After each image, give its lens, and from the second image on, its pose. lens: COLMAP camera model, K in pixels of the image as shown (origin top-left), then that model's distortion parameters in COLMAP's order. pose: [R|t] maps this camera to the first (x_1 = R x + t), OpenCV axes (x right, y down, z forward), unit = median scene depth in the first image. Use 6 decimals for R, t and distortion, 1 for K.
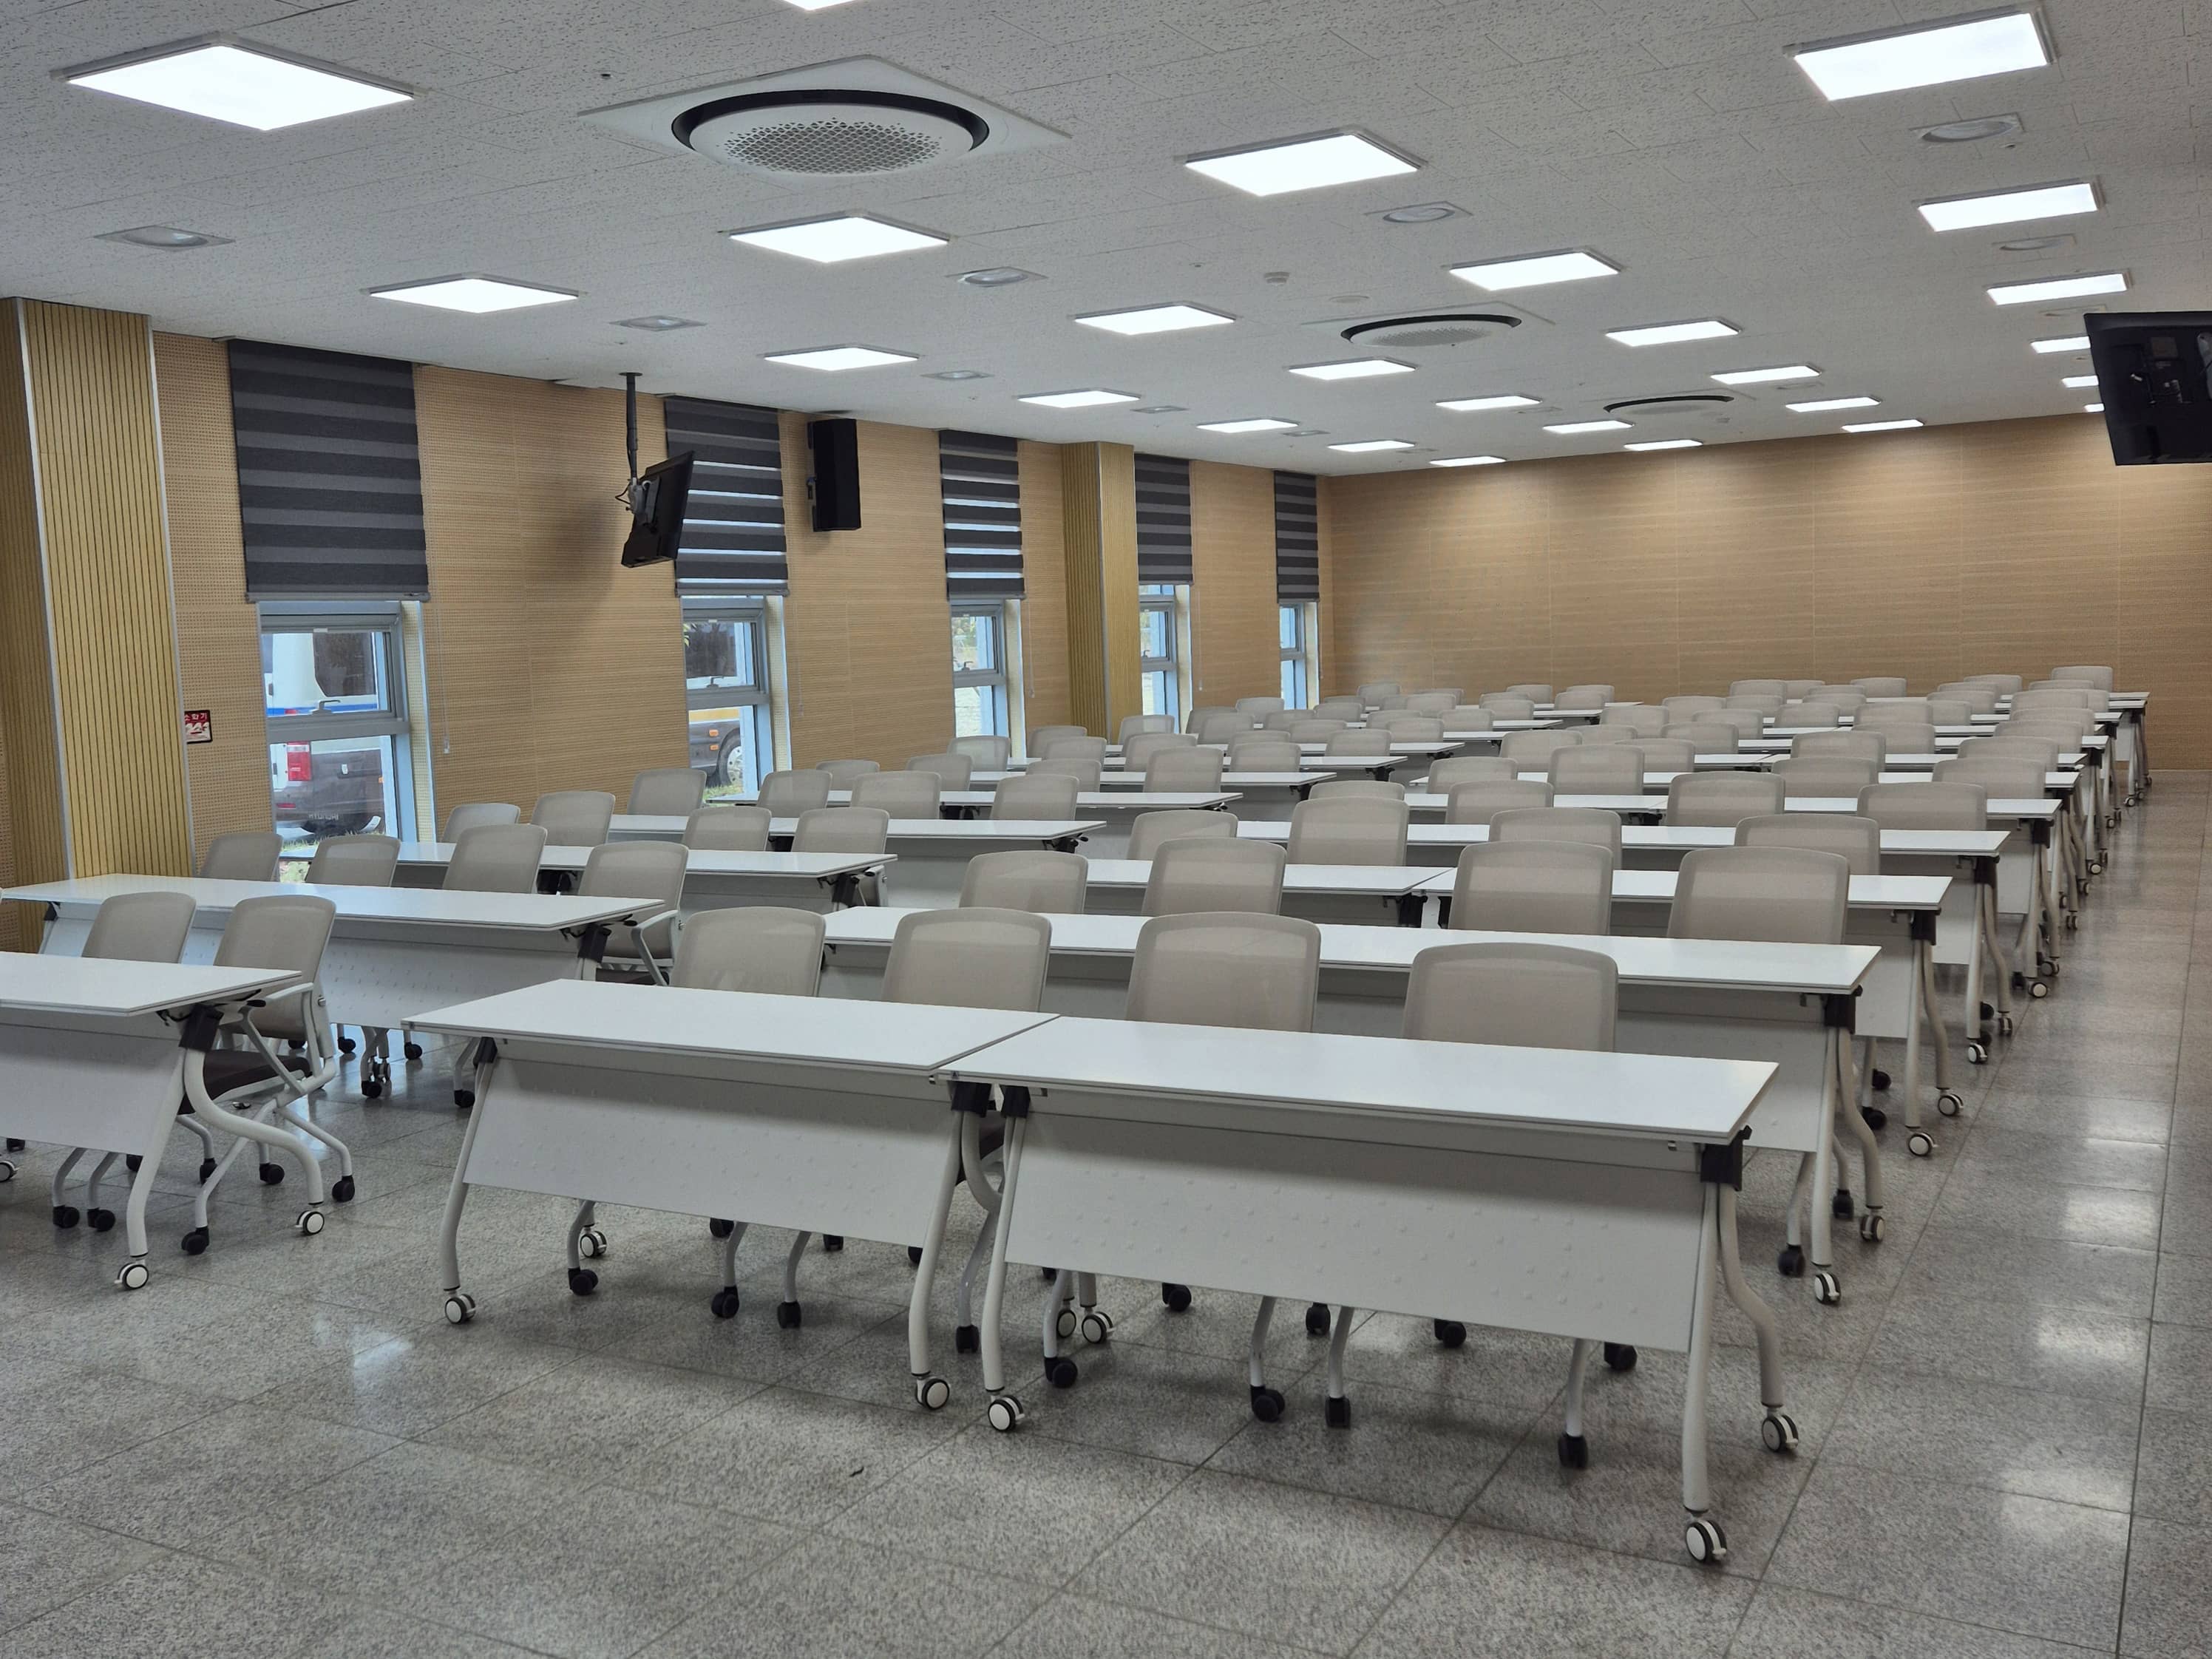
lens RADIAL K [[1962.0, 0, 1112.6], [0, 1962.0, 838.9], [0, 0, 1]] dist [0.054268, -0.005735]
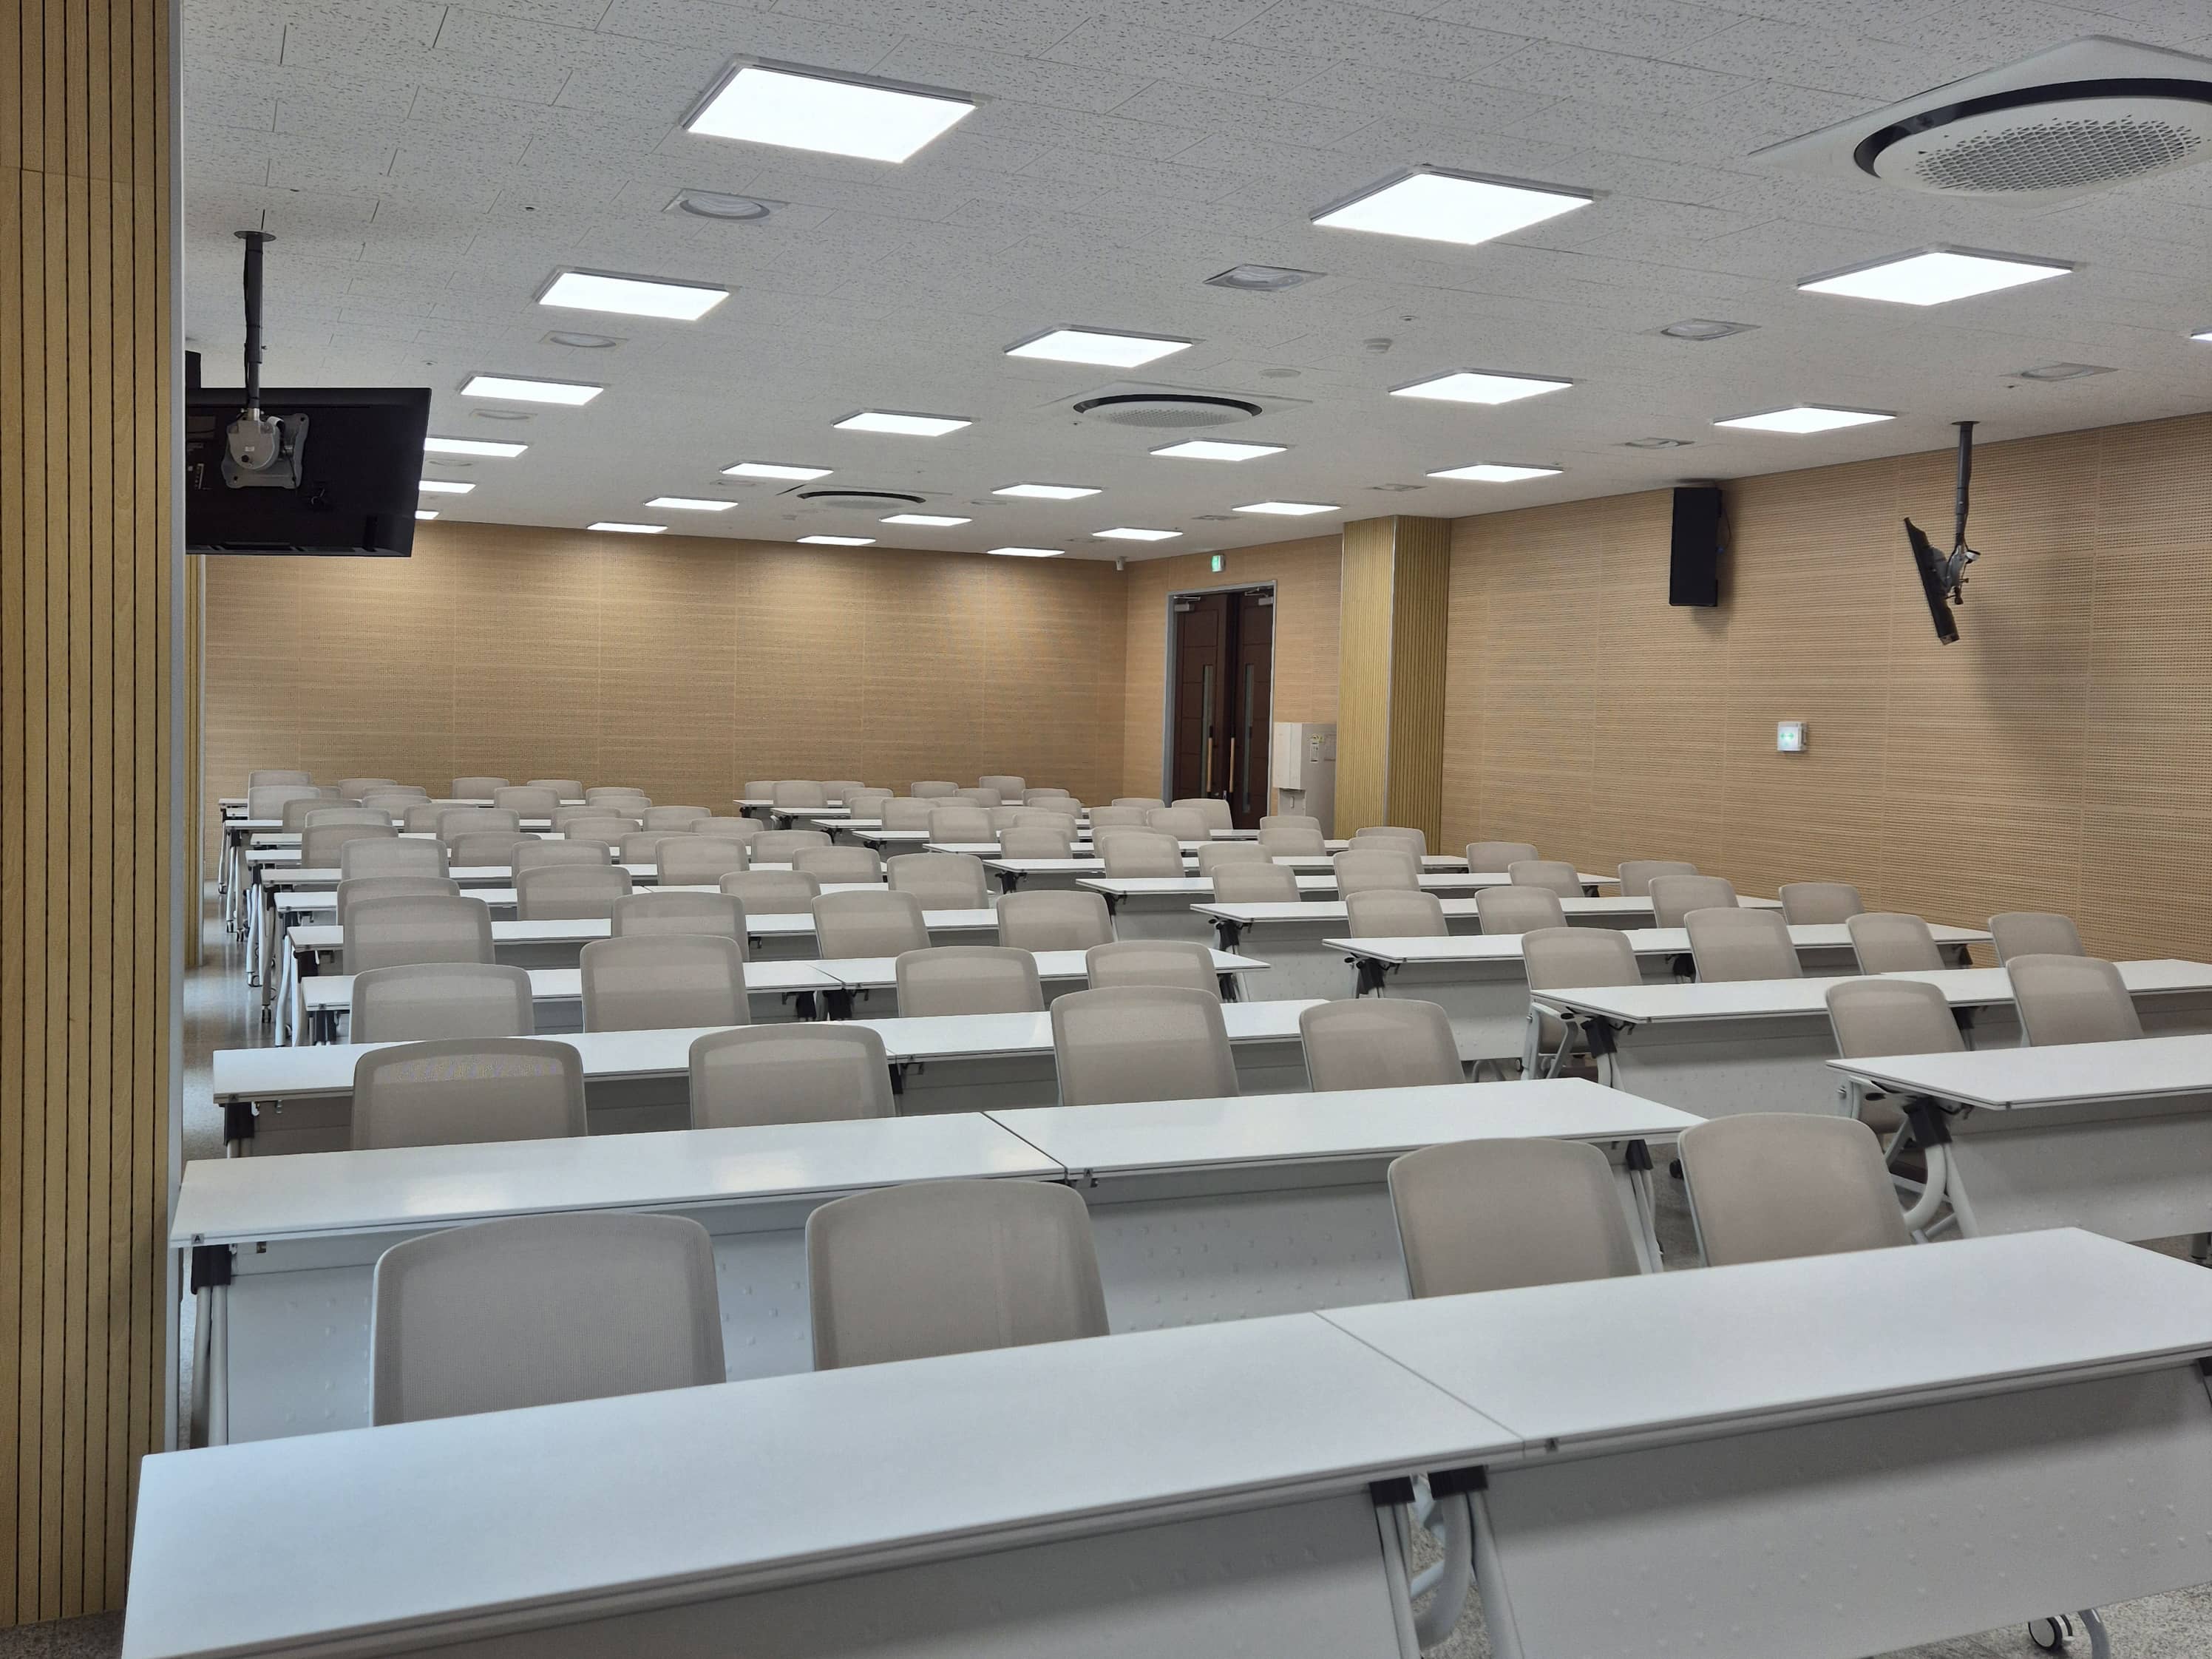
lens RADIAL K [[1962.0, 0, 1112.6], [0, 1962.0, 838.9], [0, 0, 1]] dist [0.054268, -0.005735]
pose [[0.600380, 0.005483, 0.799696, -0.208985], [0.033011, 0.998954, -0.031632, -0.003820], [-0.799033, 0.045390, 0.599571, 0.128045]]
